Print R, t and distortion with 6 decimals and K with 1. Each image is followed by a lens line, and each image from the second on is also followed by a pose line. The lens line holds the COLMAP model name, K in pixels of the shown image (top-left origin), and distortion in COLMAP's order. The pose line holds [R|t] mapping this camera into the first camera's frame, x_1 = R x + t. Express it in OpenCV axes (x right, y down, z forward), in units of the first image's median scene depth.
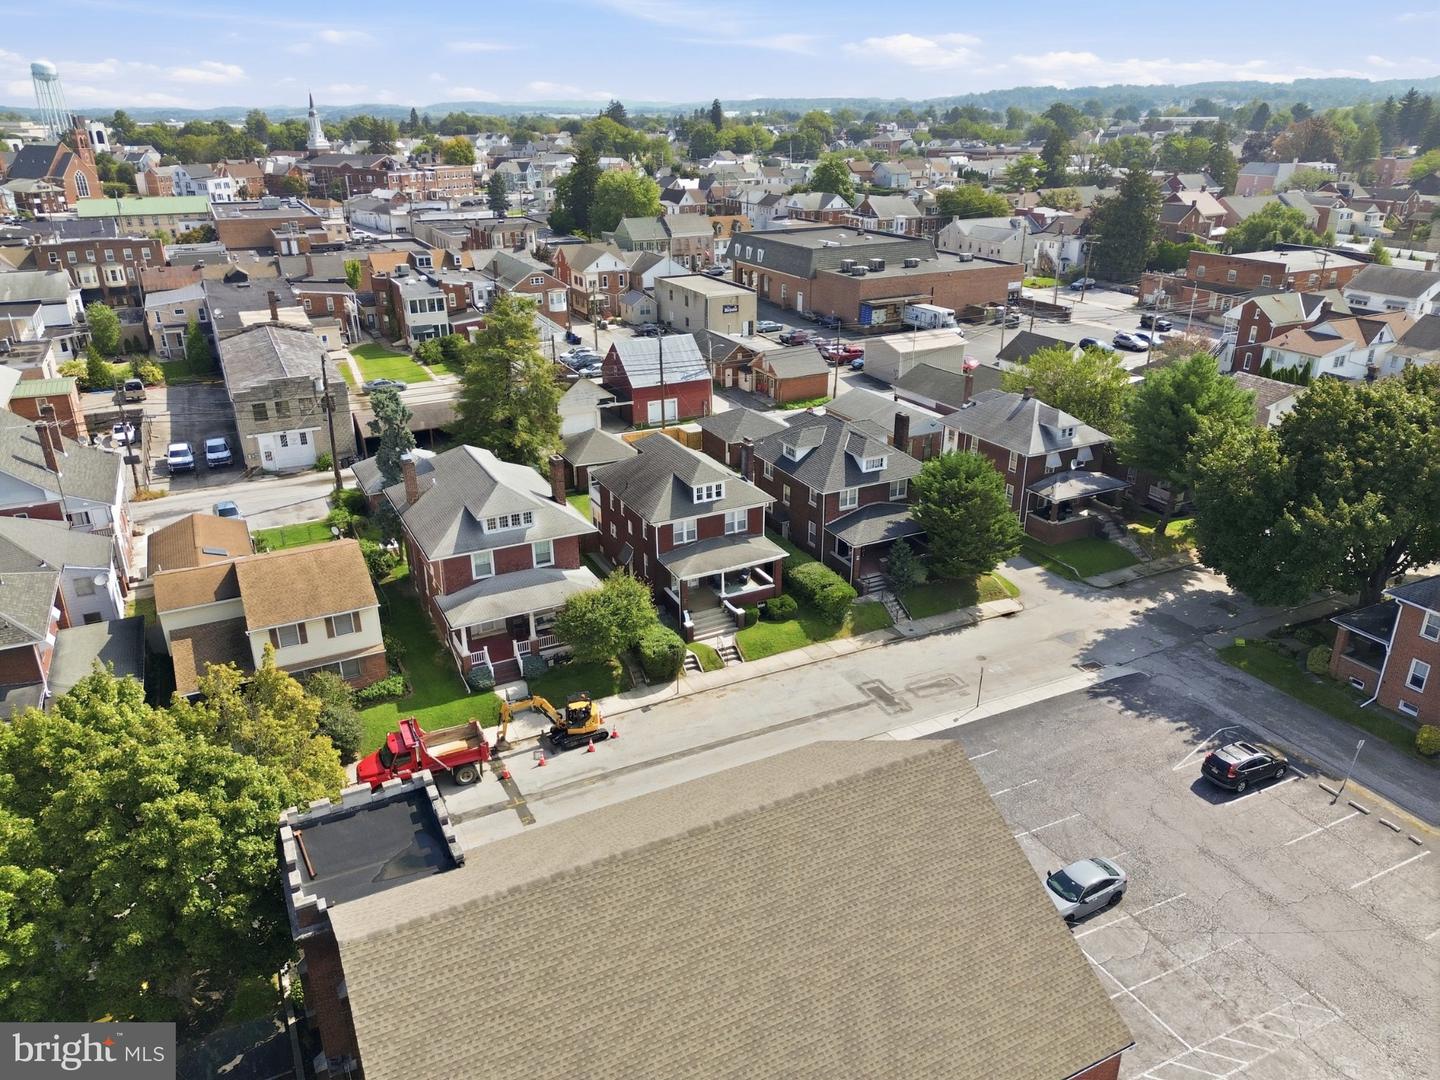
lens RADIAL K [[1016.0, 0, 719.4], [0, 1016.0, 545.5], [0, 0, 1]] dist [0.068645, -0.063818]
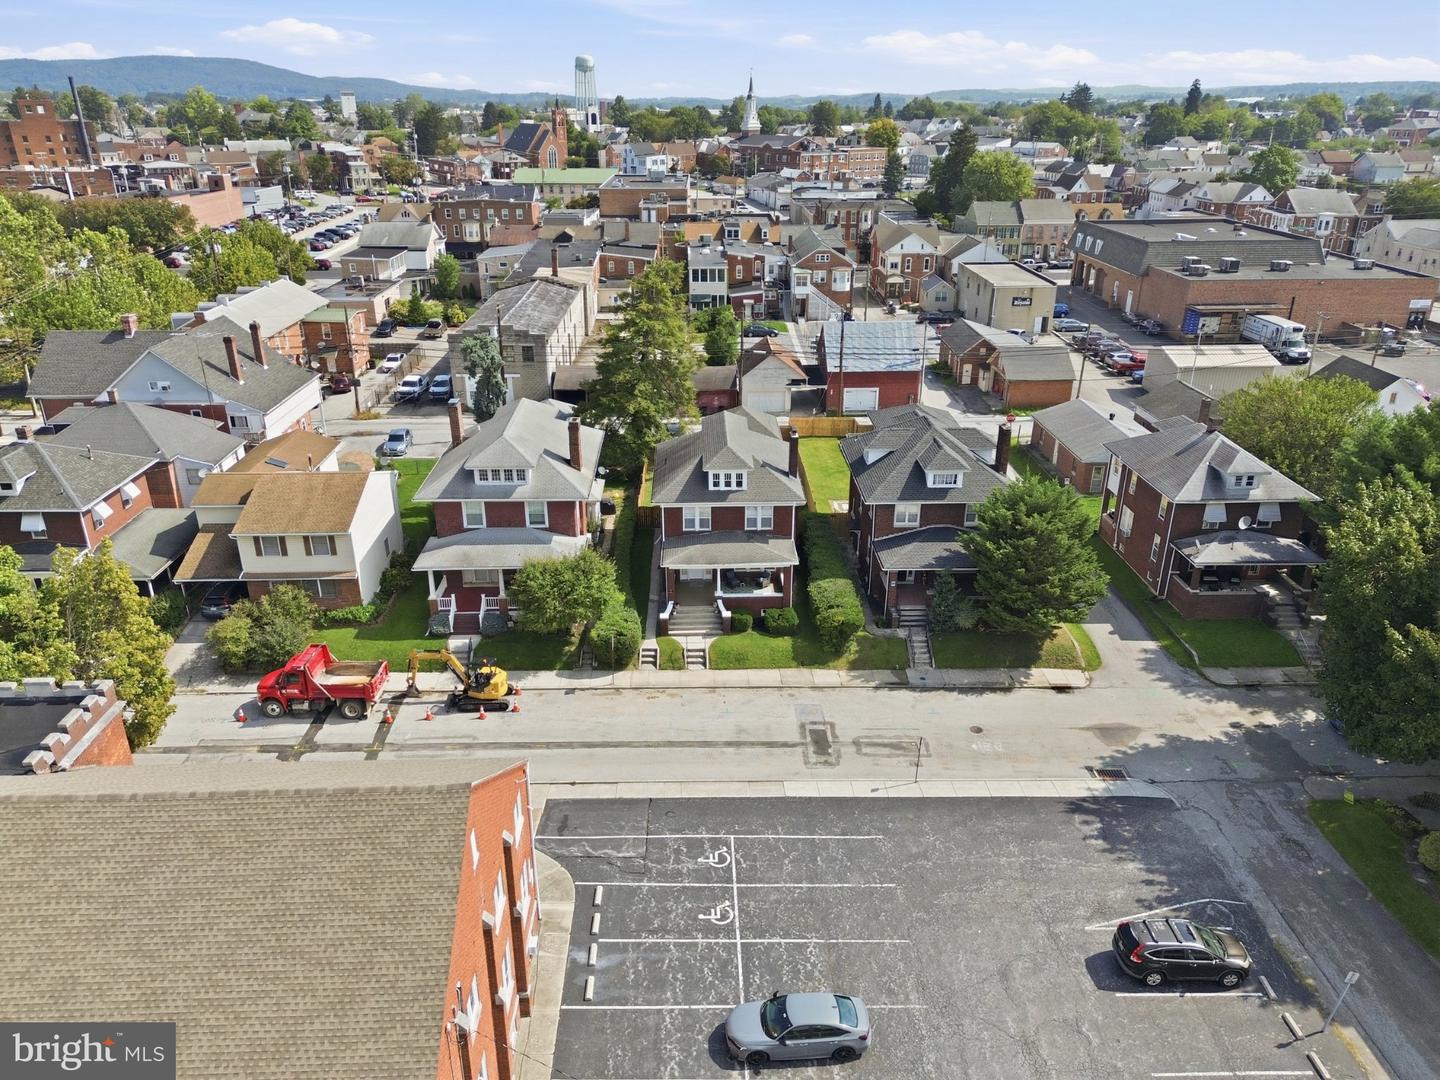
lens RADIAL K [[1016.0, 0, 719.4], [0, 1016.0, 545.5], [0, 0, 1]] dist [0.068645, -0.063818]
pose [[0.904399, 0.175980, -0.388709, 0.315619], [-0.172291, 0.984034, 0.044636, -0.030978], [0.390358, 0.026602, 0.920279, 0.143239]]
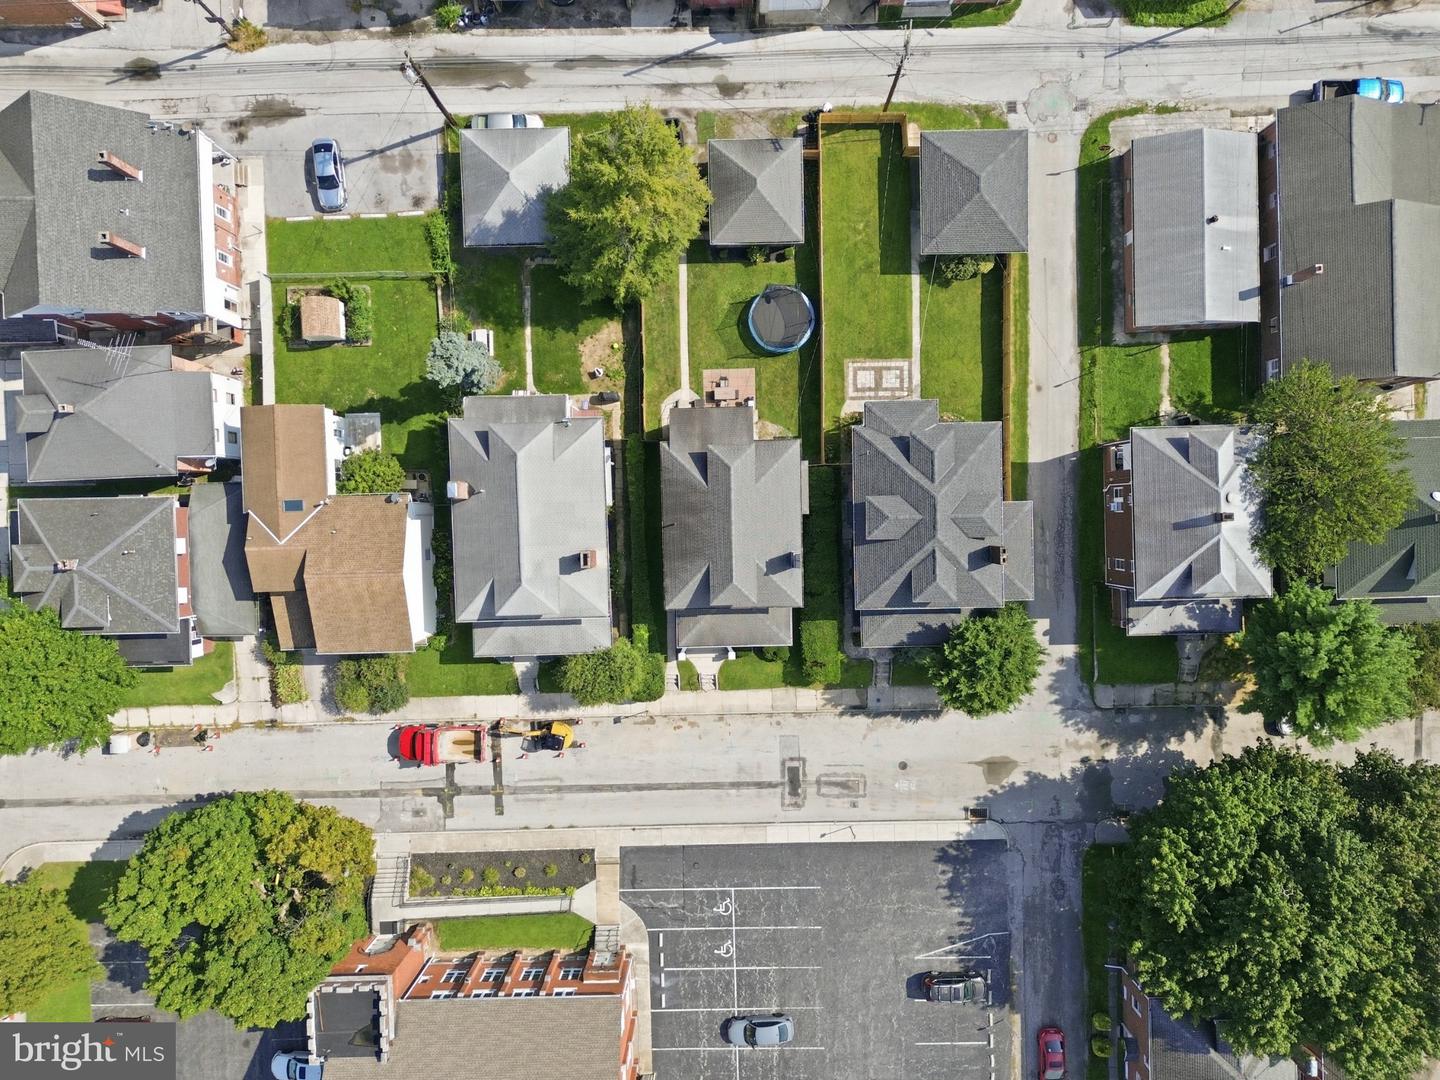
lens RADIAL K [[1016.0, 0, 719.4], [0, 1016.0, 545.5], [0, 0, 1]] dist [0.068645, -0.063818]
pose [[0.903056, 0.429487, 0.005590, -0.045653], [-0.162006, 0.328529, 0.930496, -0.907331], [0.397799, -0.841196, 0.366259, 0.607104]]
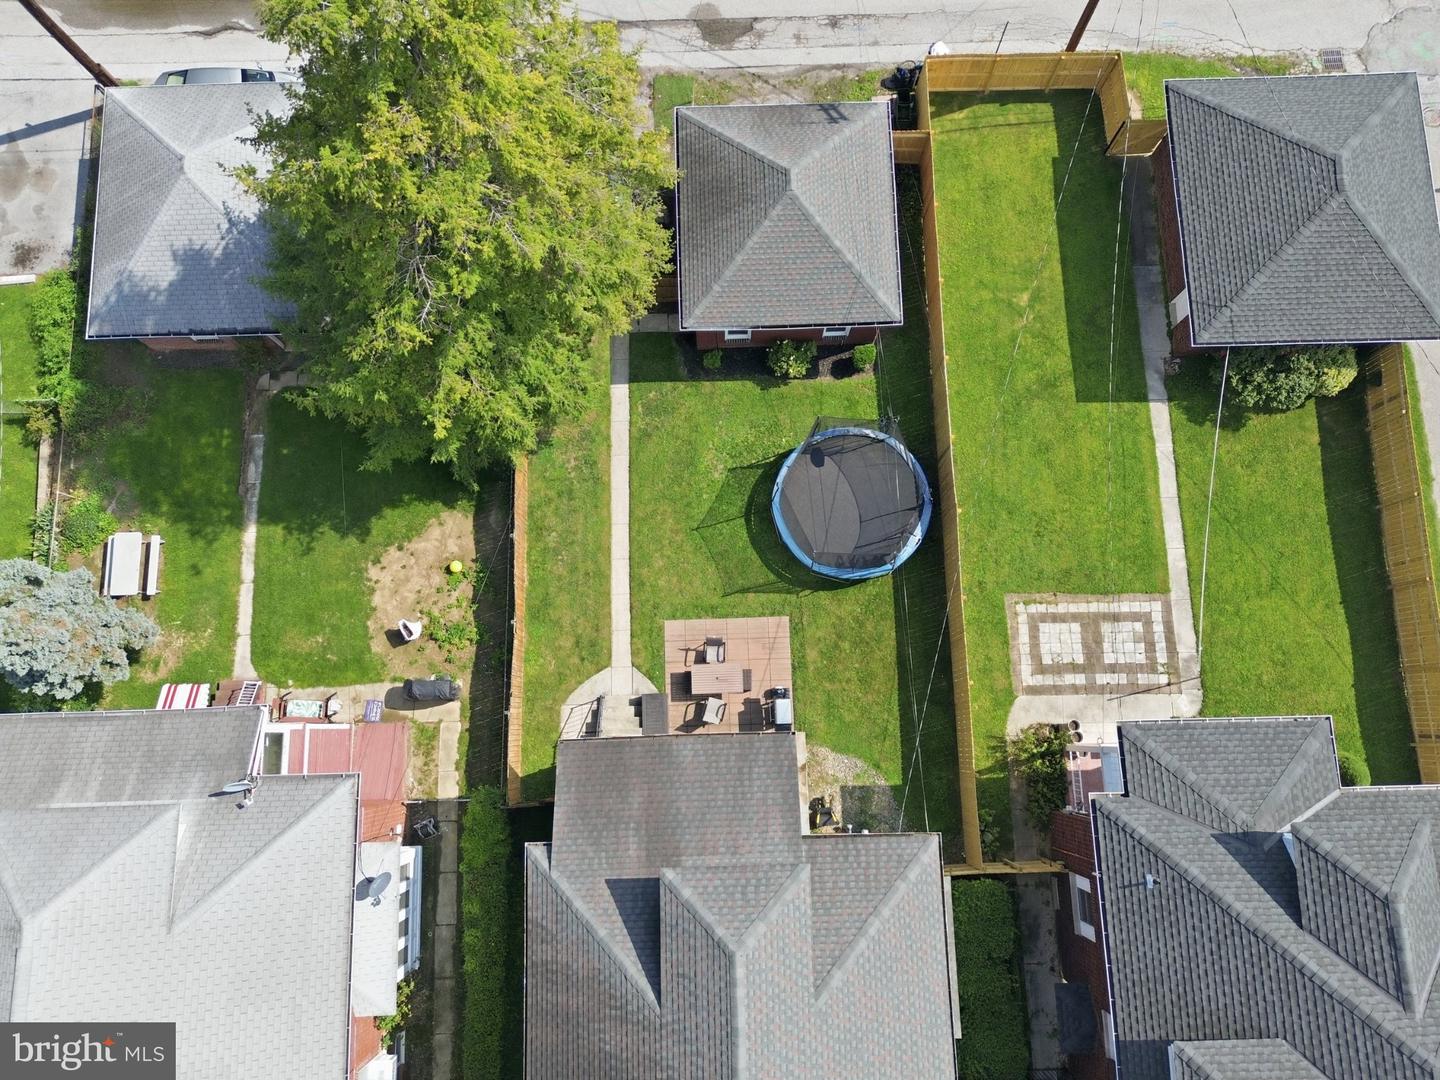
lens RADIAL K [[1022.8, 0, 720.0], [0, 1022.8, 540.0], [0, 0, 1]] dist [0.058527, -0.060066]
pose [[0.905721, 0.415056, -0.086017, -0.086587], [-0.159155, 0.521082, 0.838536, -0.396210], [0.392861, -0.745789, 0.538013, 0.924913]]
